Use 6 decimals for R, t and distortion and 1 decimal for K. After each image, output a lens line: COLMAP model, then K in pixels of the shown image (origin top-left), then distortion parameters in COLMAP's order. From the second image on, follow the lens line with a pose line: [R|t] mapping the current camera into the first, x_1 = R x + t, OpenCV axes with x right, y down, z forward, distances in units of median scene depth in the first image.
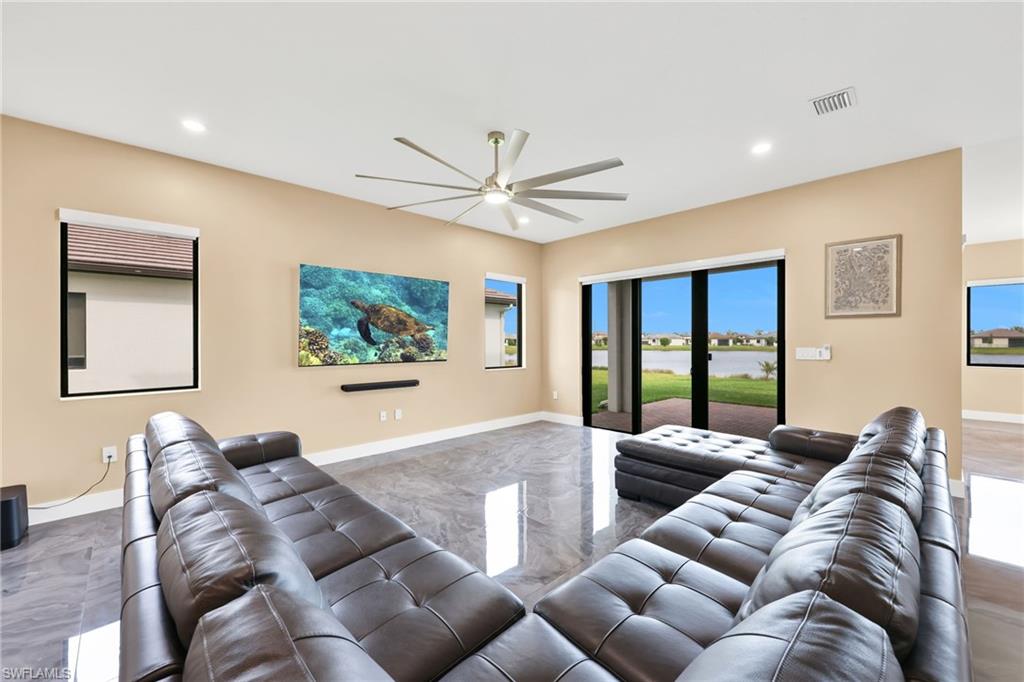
lens RADIAL K [[412.9, 0, 511.4], [0, 412.9, 337.3], [0, 0, 1]] dist [-0.001475, -0.000156]
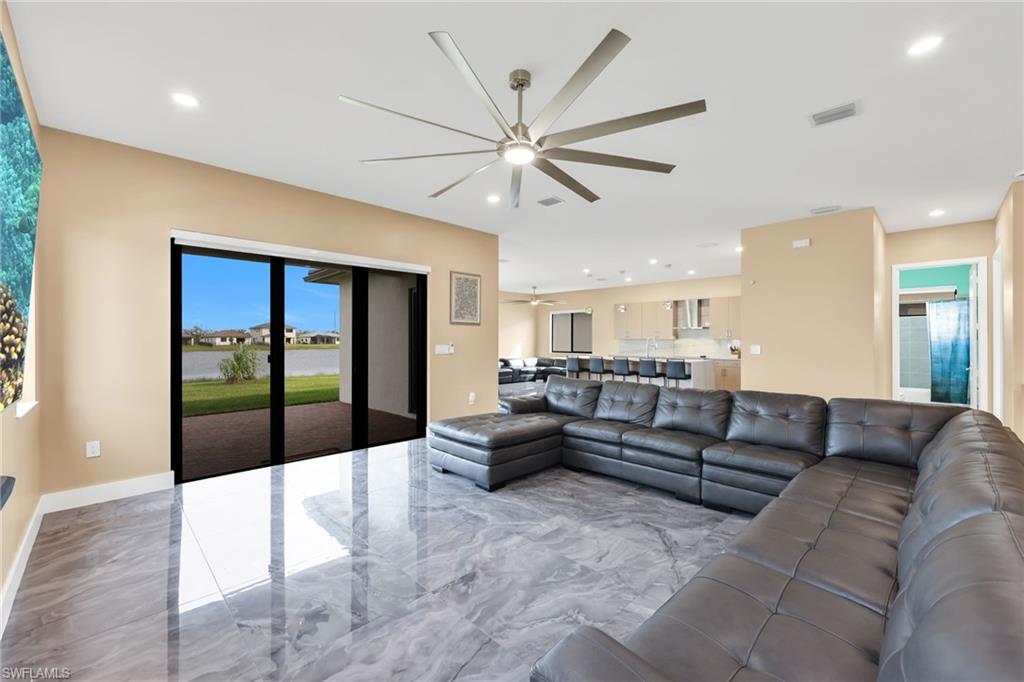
lens RADIAL K [[412.9, 0, 511.4], [0, 412.9, 337.3], [0, 0, 1]] dist [-0.001475, -0.000156]
pose [[-0.010998, 0.002900, 0.999935, -0.604409], [-0.009966, 0.999946, -0.003009, 0.002183], [-0.999890, -0.009999, -0.010968, 0.754402]]
